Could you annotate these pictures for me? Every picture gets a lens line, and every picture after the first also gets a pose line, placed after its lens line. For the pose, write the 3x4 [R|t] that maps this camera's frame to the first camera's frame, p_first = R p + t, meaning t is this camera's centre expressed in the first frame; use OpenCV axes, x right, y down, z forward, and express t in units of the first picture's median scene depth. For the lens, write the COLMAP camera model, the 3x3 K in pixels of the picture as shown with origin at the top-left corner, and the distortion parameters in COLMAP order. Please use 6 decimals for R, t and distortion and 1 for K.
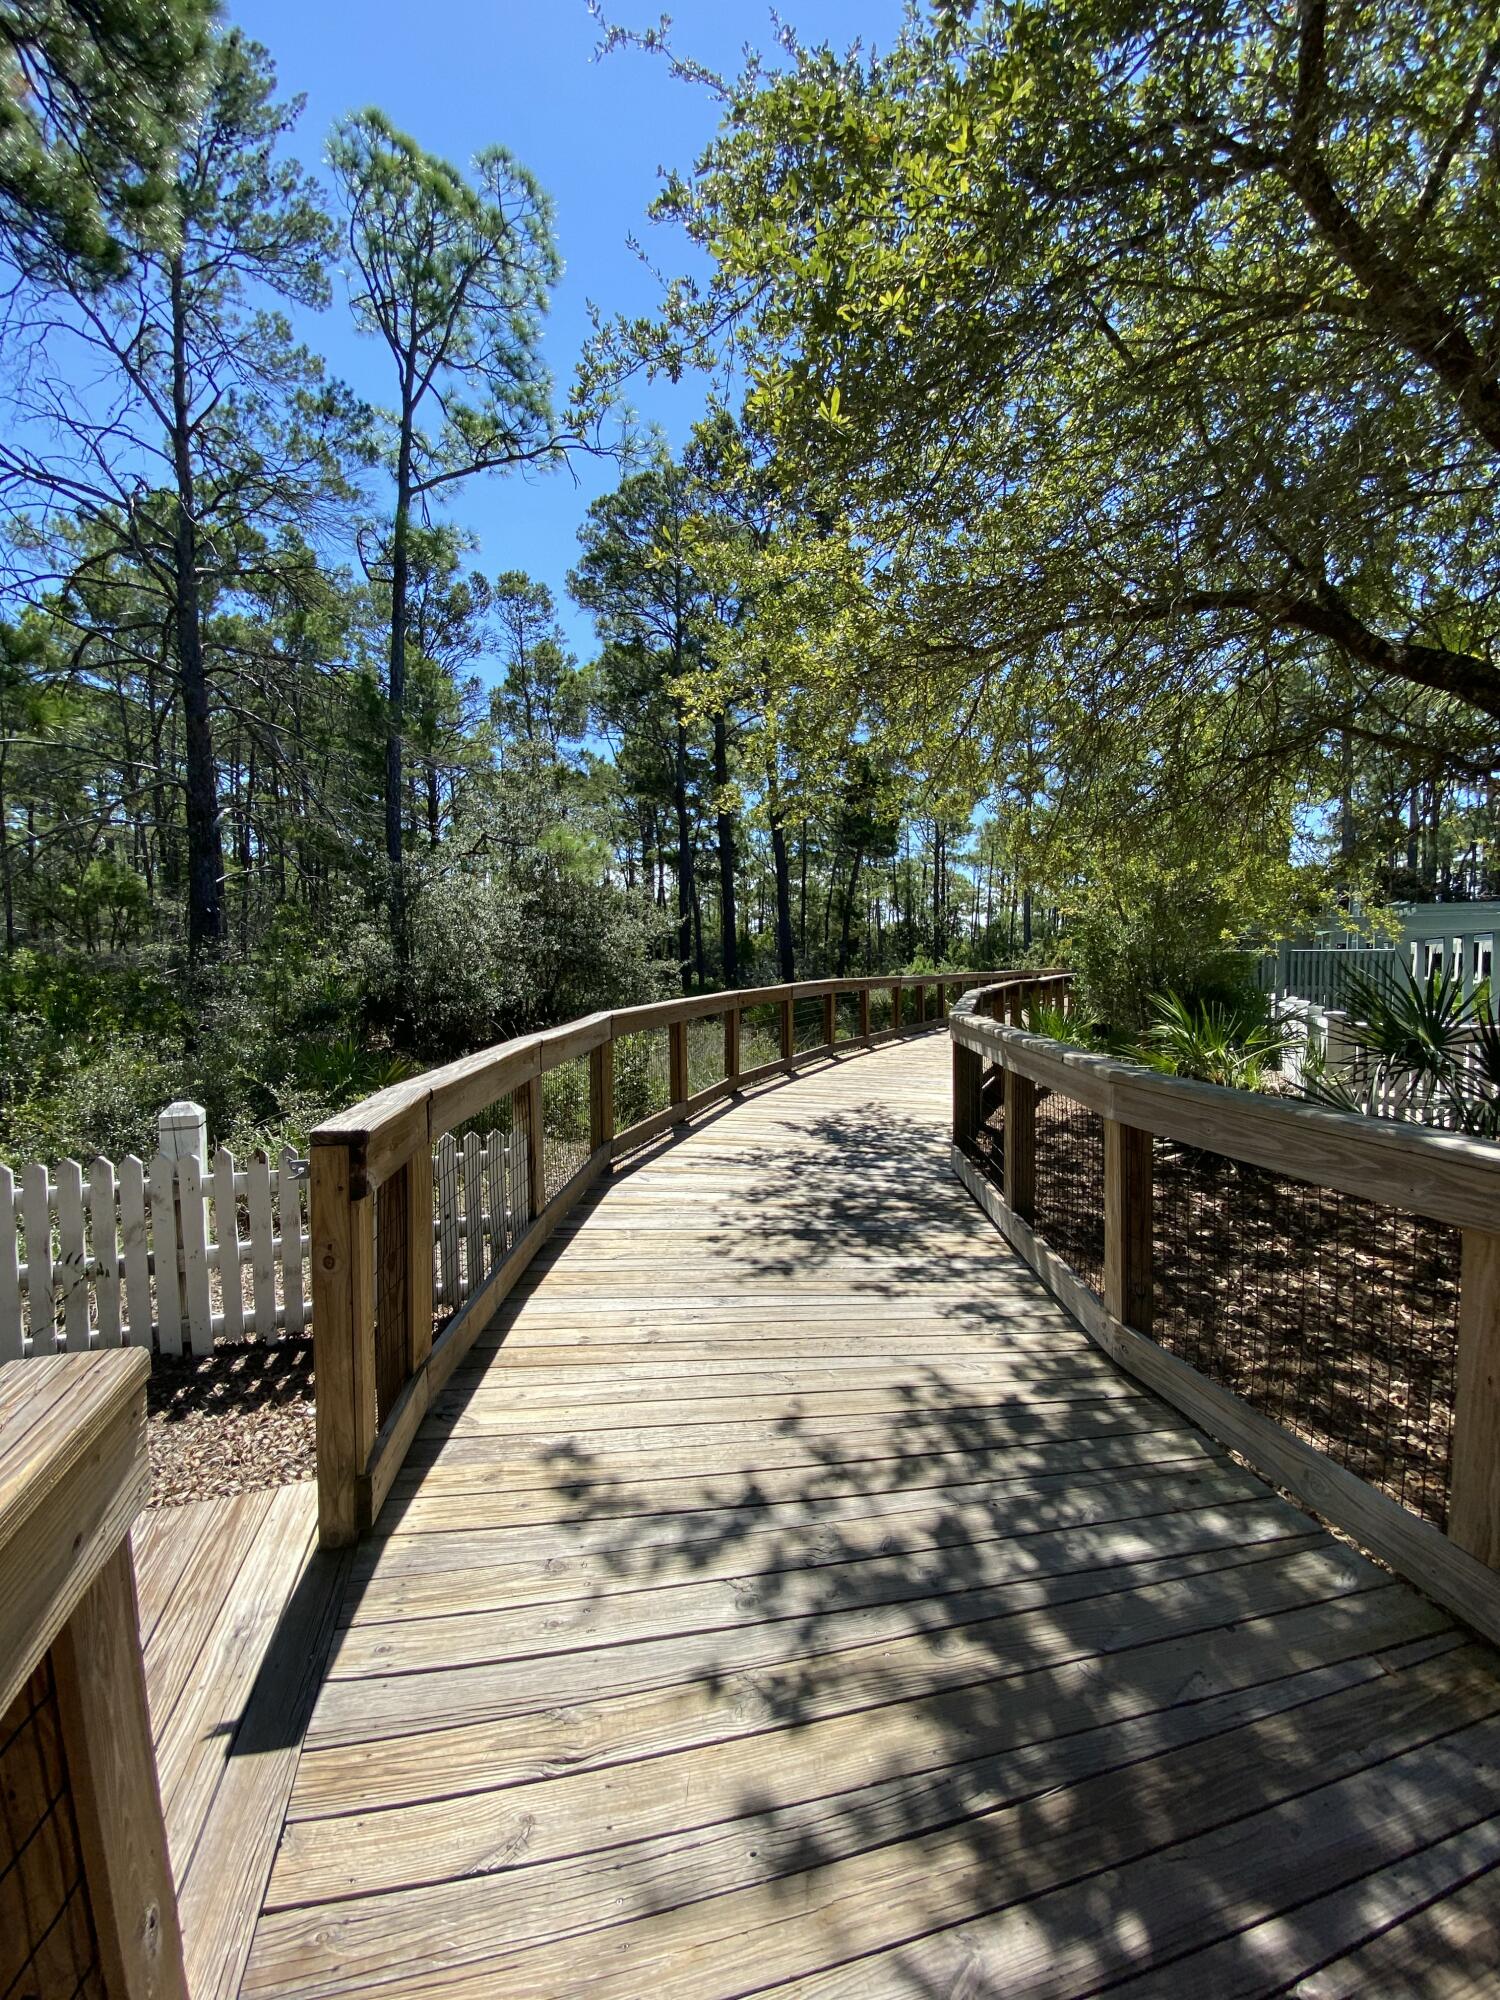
lens RADIAL K [[820.4, 0, 750.0], [0, 820.4, 1000.0], [0, 0, 1]] dist [0.001131, -0.013199]
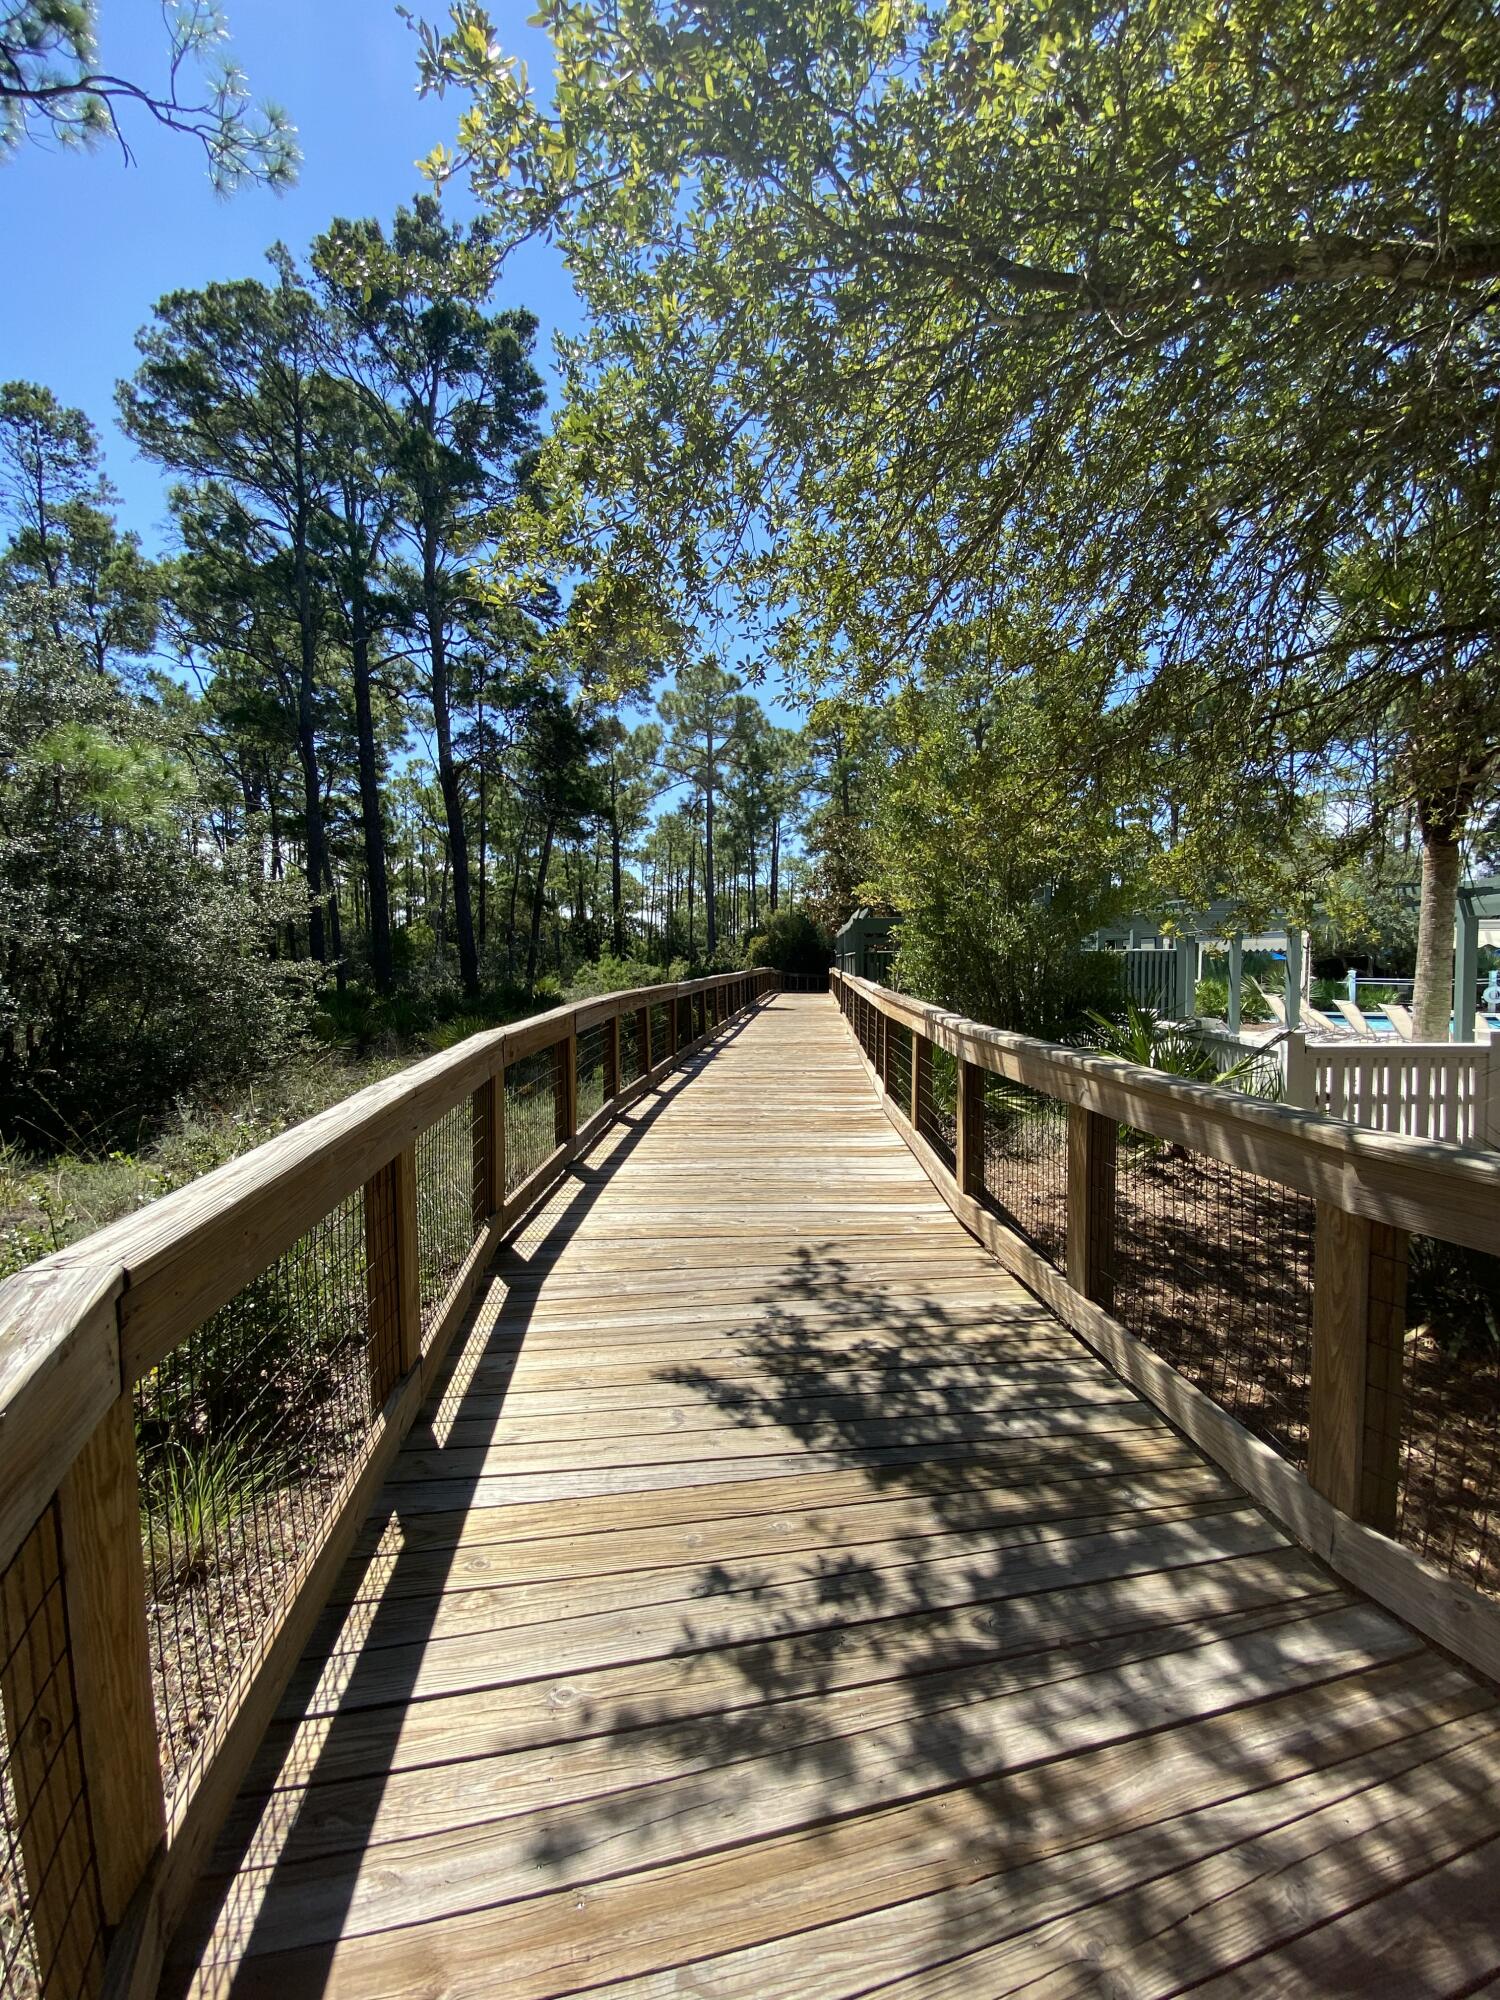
lens RADIAL K [[820.4, 0, 750.0], [0, 820.4, 1000.0], [0, 0, 1]] dist [0.001131, -0.013199]
pose [[0.914404, -0.020495, 0.404283, -0.021281], [0.020010, 0.999785, 0.005425, -0.008024], [-0.404307, 0.003129, 0.914618, 0.153654]]
